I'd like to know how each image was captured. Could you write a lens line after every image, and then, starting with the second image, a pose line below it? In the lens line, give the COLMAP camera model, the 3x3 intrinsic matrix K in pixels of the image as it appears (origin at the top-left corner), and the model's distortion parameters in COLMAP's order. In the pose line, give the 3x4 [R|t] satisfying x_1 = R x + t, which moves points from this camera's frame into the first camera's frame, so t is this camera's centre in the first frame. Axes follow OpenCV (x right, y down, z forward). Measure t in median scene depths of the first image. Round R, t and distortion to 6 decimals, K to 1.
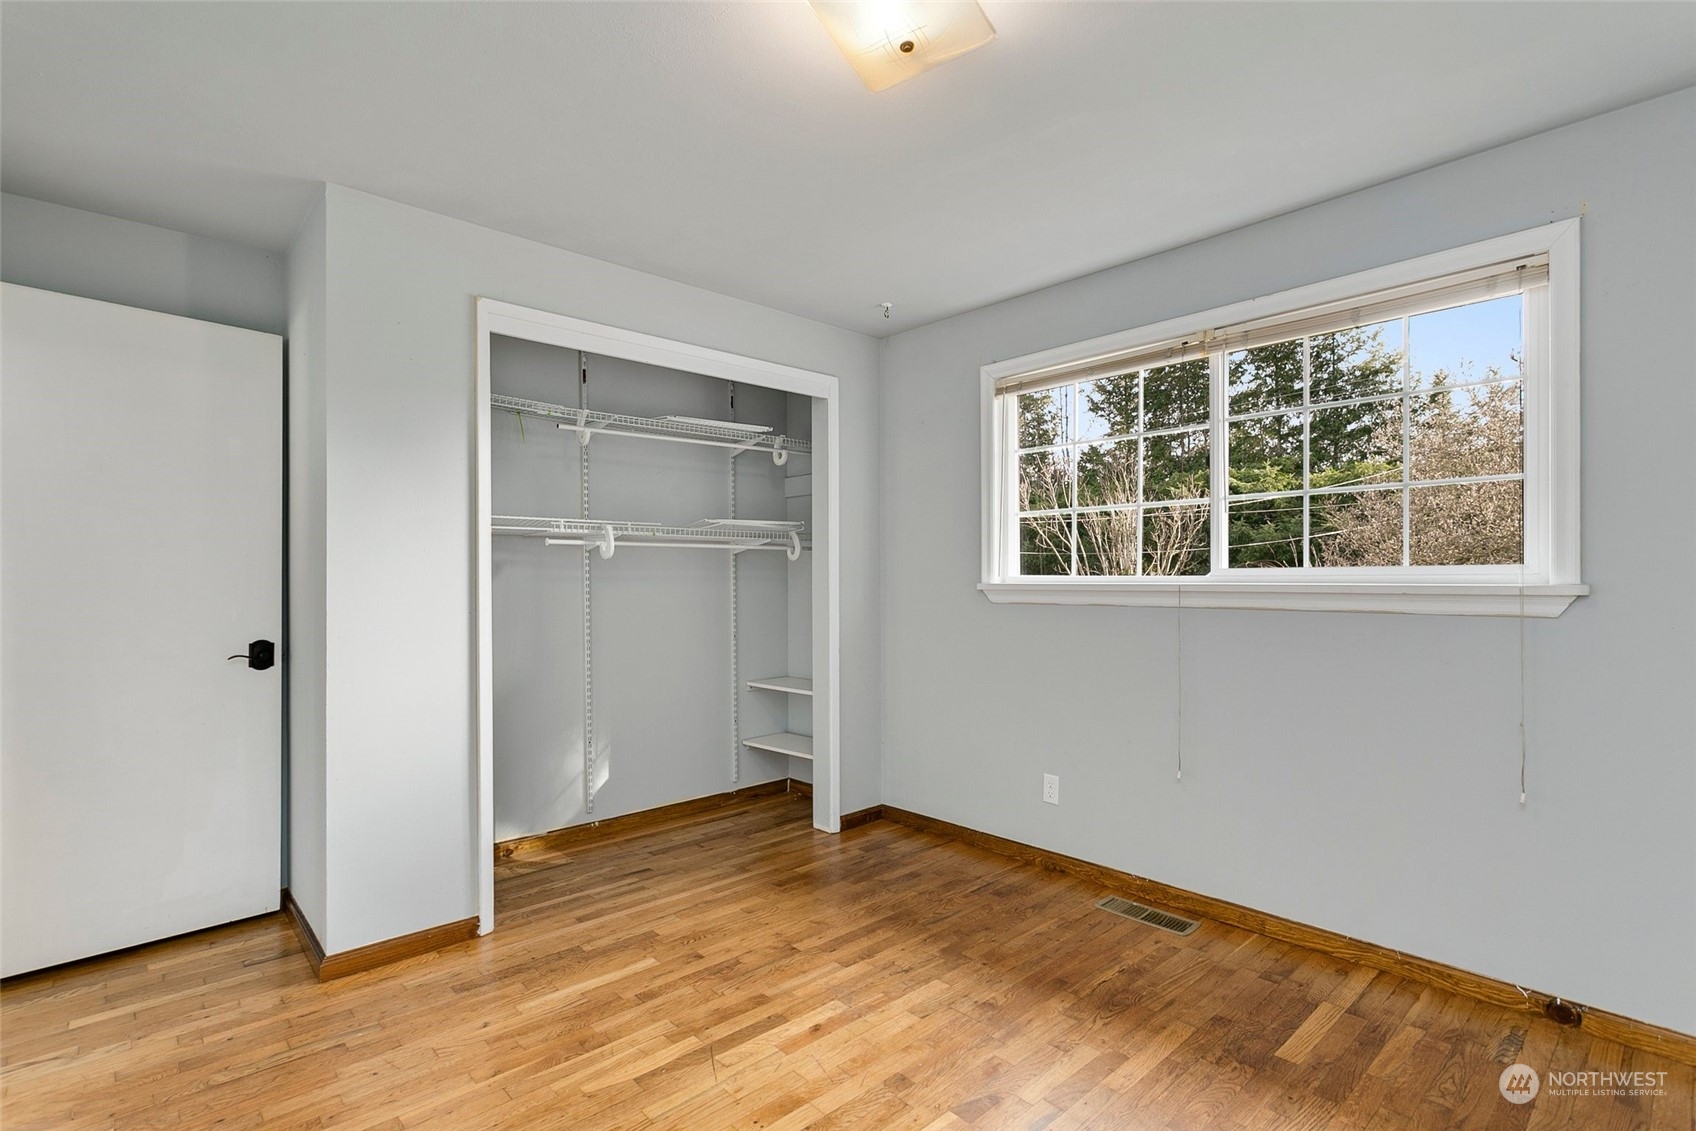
lens RADIAL K [[803.4, 0, 836.3], [0, 803.4, 587.0], [0, 0, 1]] dist [0.003258, 0.001616]
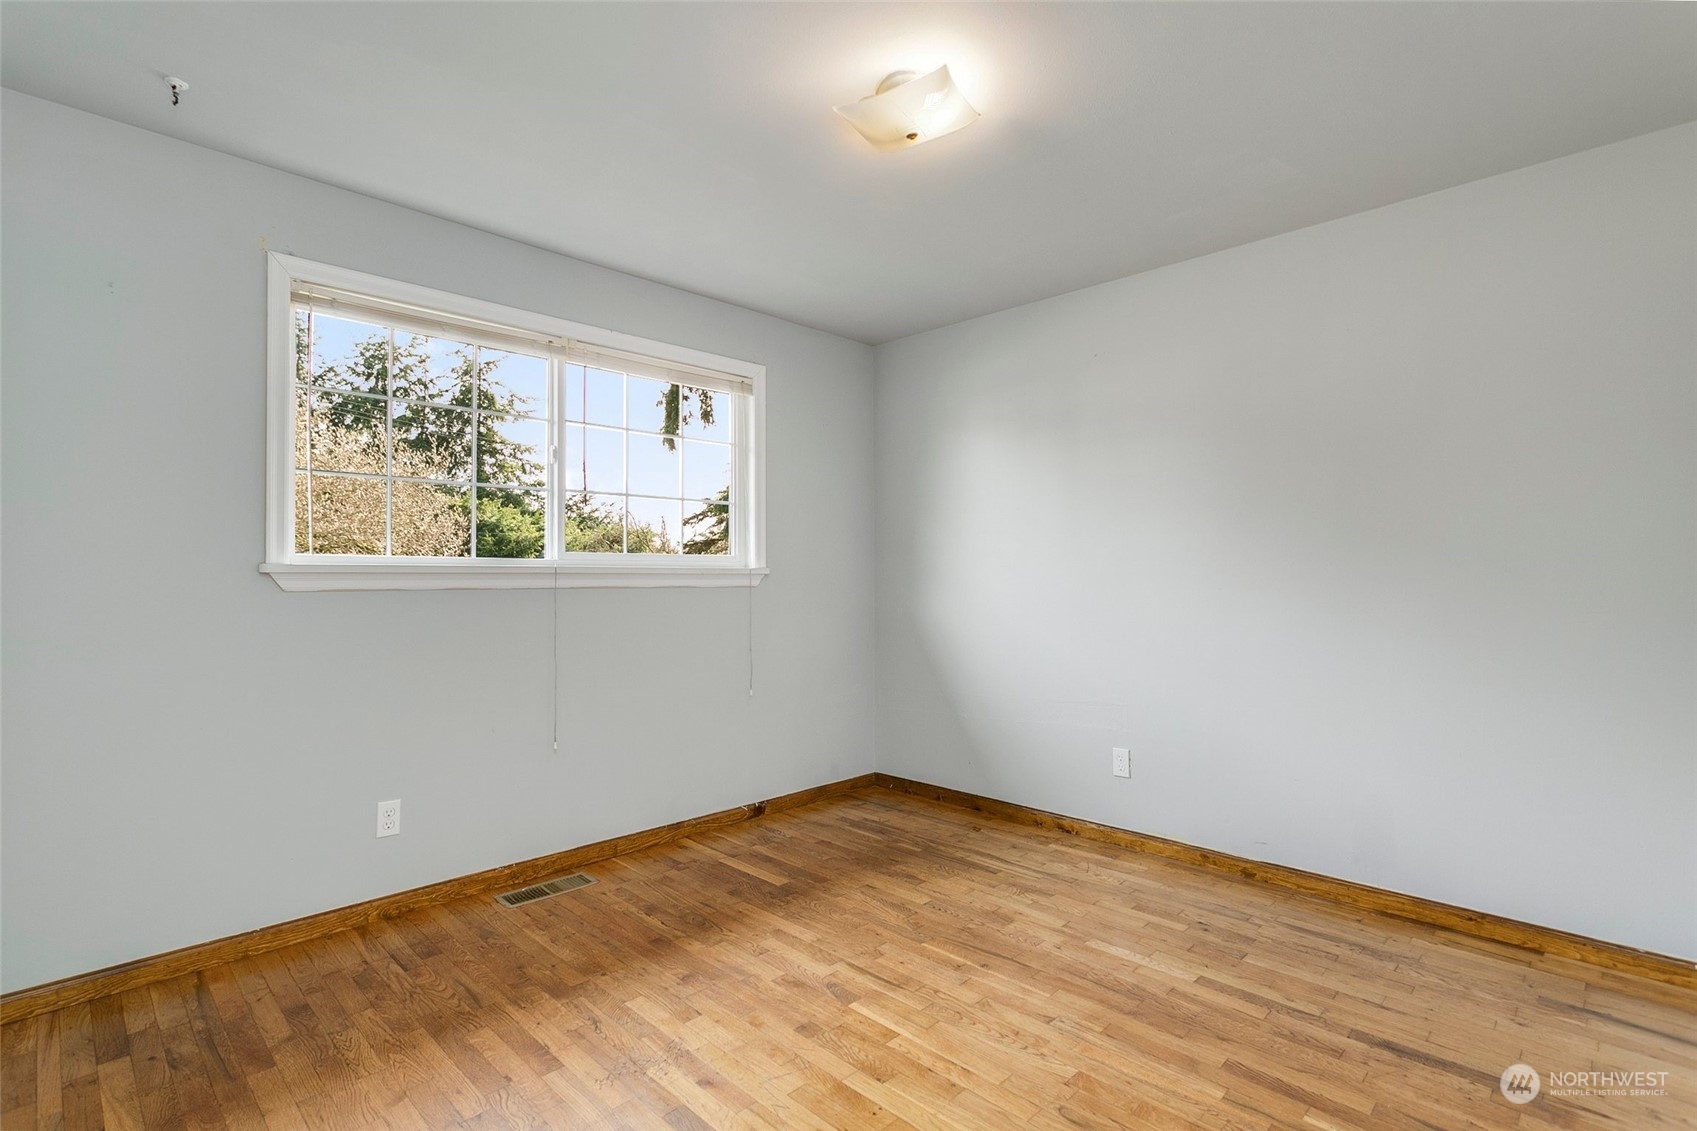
lens RADIAL K [[803.4, 0, 855.8], [0, 803.4, 569.8], [0, 0, 1]] dist [0.005096, 0.000980]
pose [[-0.046659, 0.005775, 0.998894, -0.740002], [0.007607, 0.999956, -0.005426, 0.010152], [-0.998882, 0.007346, -0.046701, 0.732654]]
